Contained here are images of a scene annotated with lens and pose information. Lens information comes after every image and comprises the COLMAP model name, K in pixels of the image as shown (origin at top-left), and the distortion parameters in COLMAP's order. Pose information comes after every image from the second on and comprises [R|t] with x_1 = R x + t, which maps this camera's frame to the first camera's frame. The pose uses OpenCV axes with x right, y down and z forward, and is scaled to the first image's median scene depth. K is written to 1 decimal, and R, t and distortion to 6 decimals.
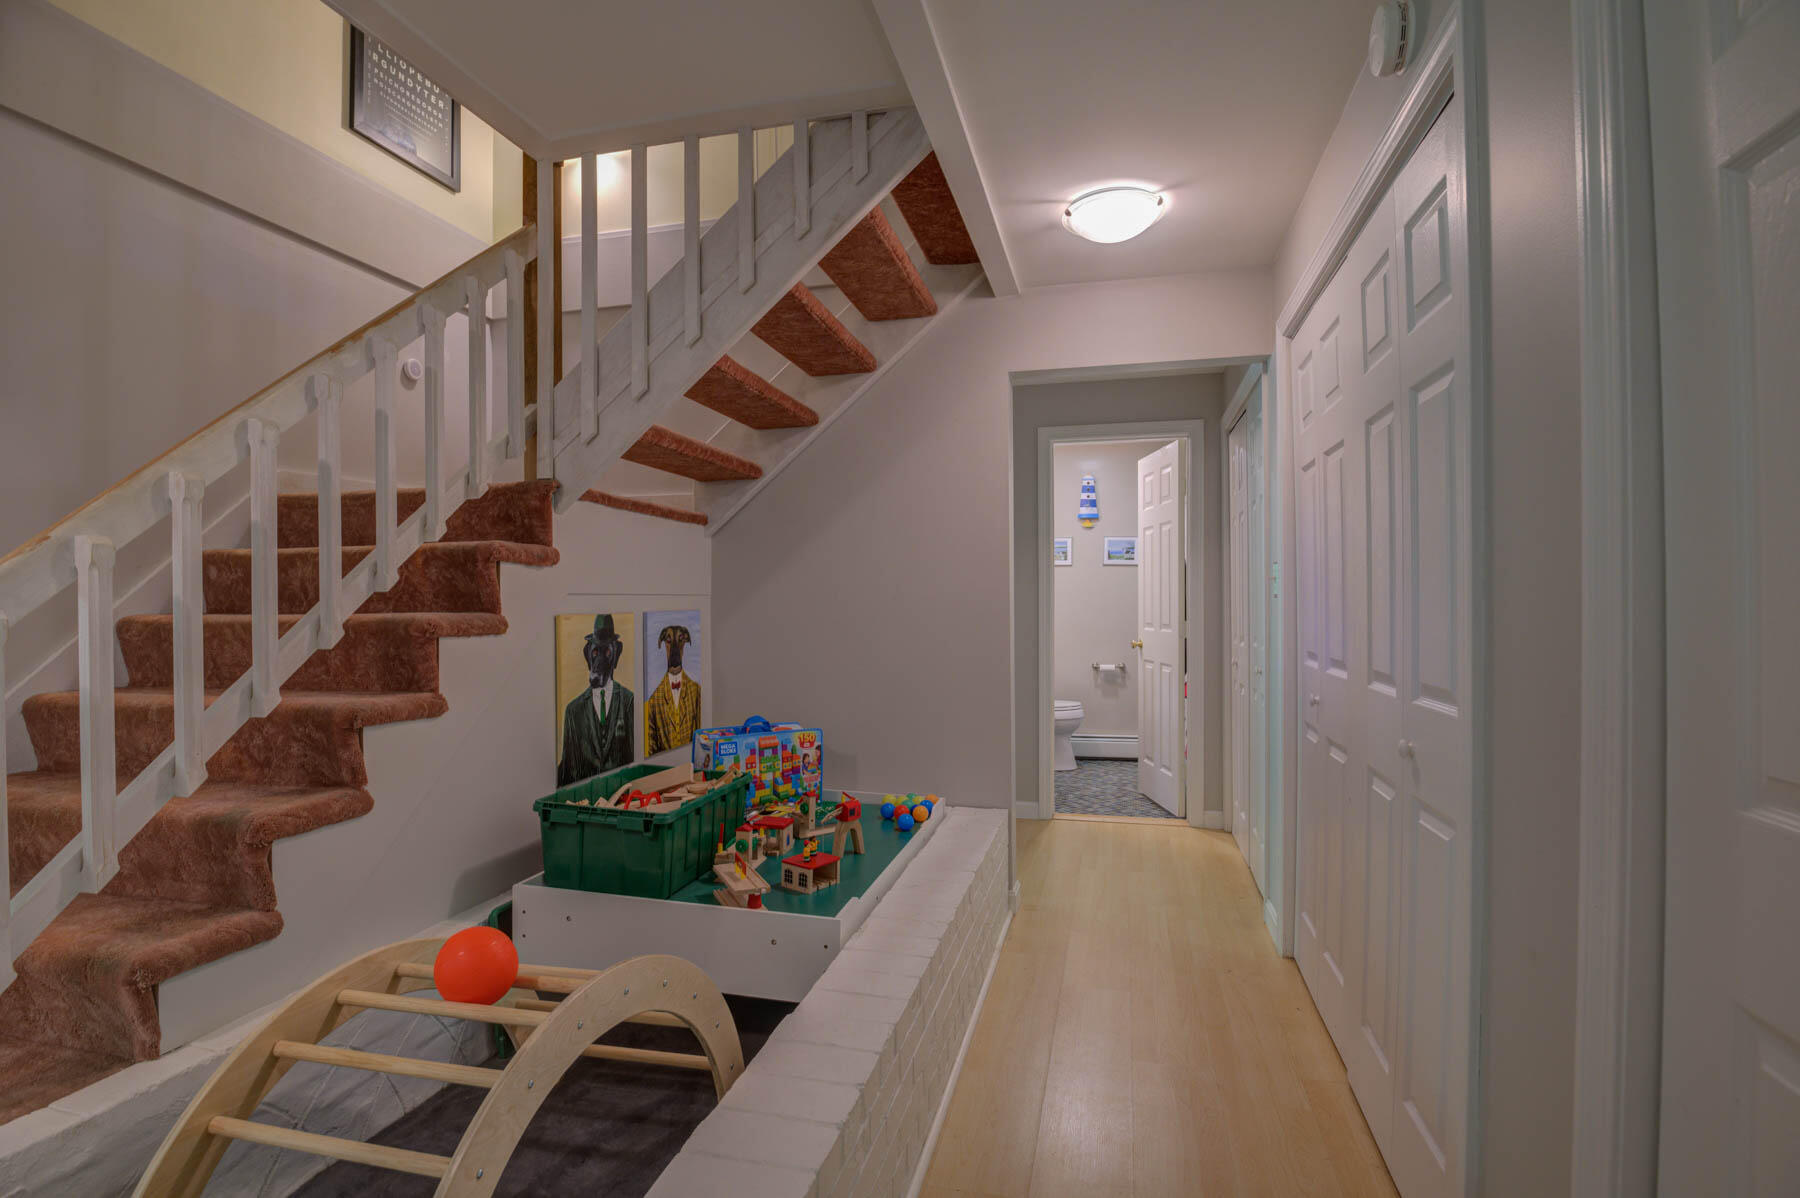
lens RADIAL K [[877.3, 0, 898.1], [0, 877.3, 600.2], [0, 0, 1]] dist [-0.015867, -0.000480]
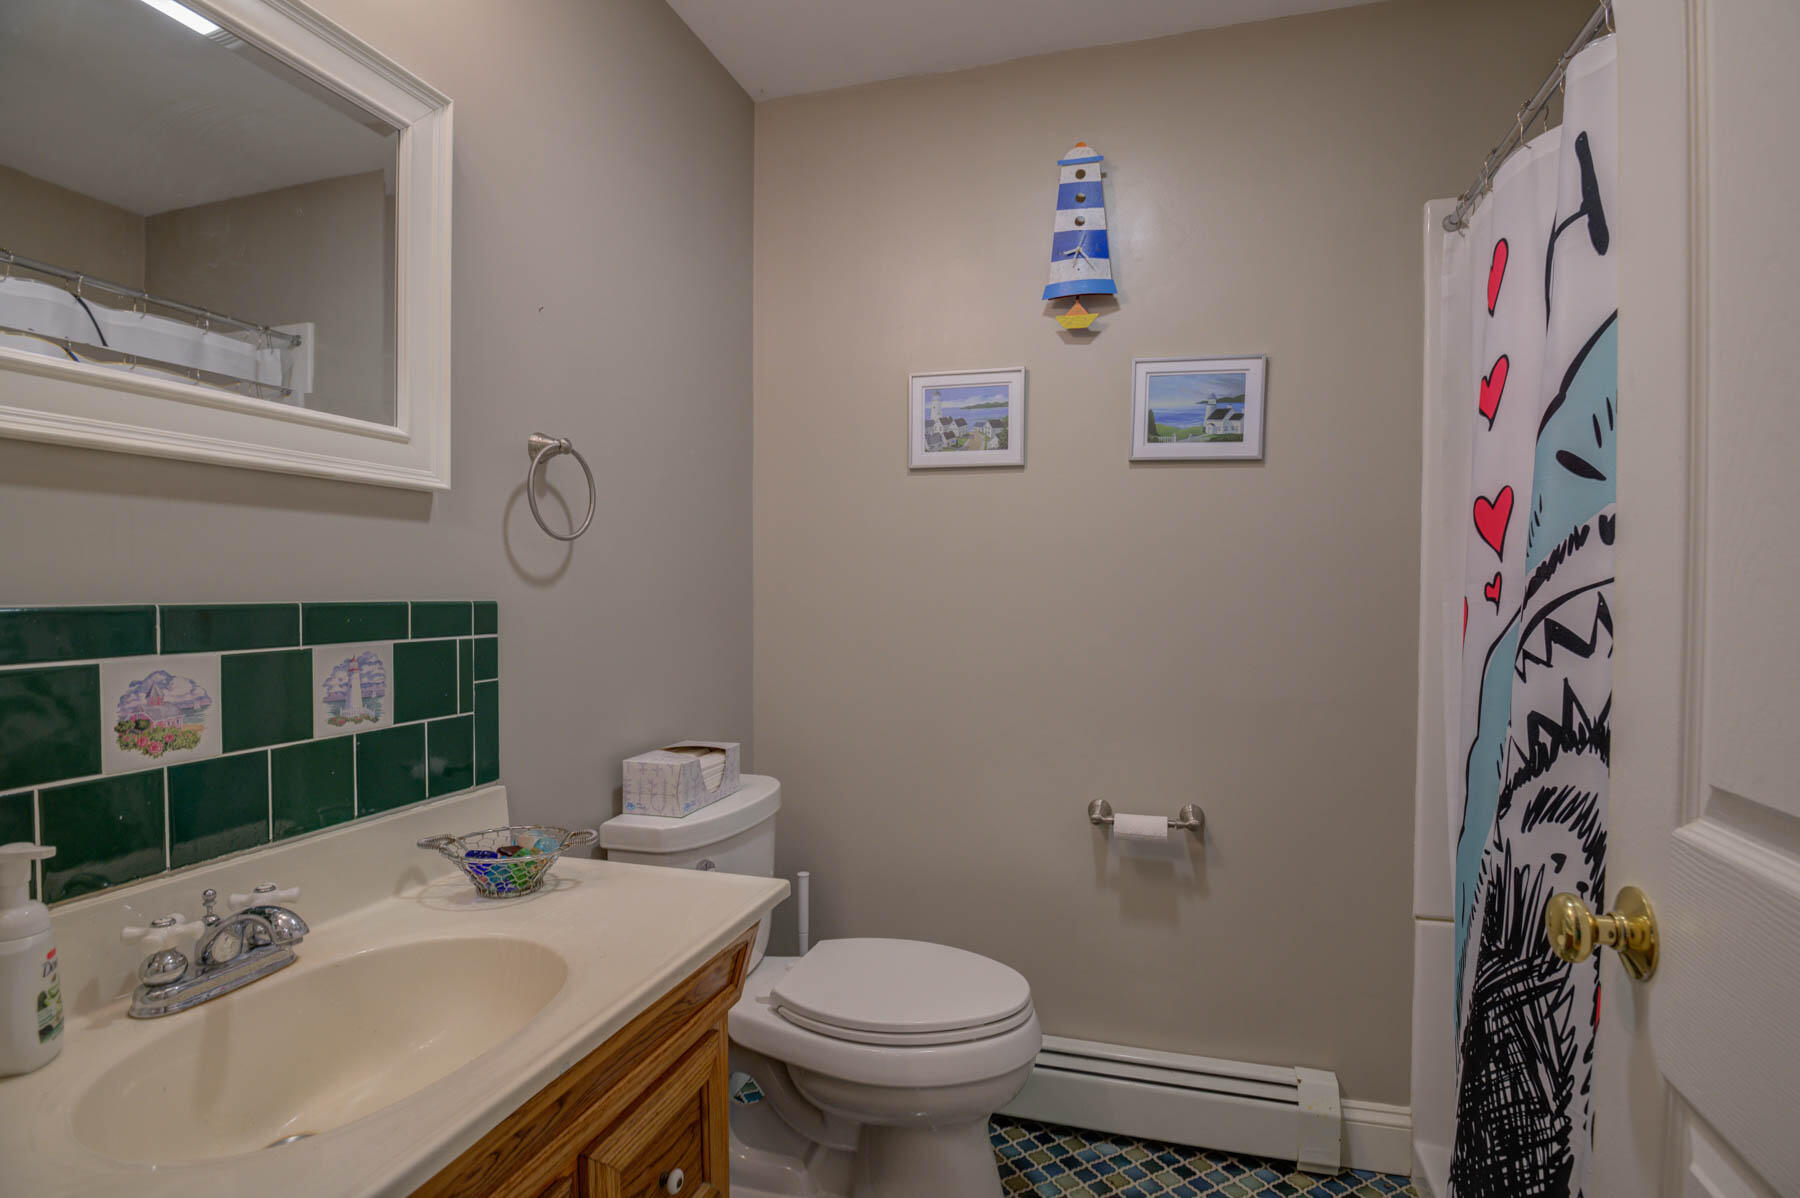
lens RADIAL K [[877.3, 0, 903.7], [0, 877.3, 599.7], [0, 0, 1]] dist [-0.015867, -0.000480]
pose [[0.998557, 0.007175, -0.053212, 0.176108], [-0.006243, 0.999825, 0.017646, 0.000239], [0.053330, -0.017289, 0.998427, 0.711357]]
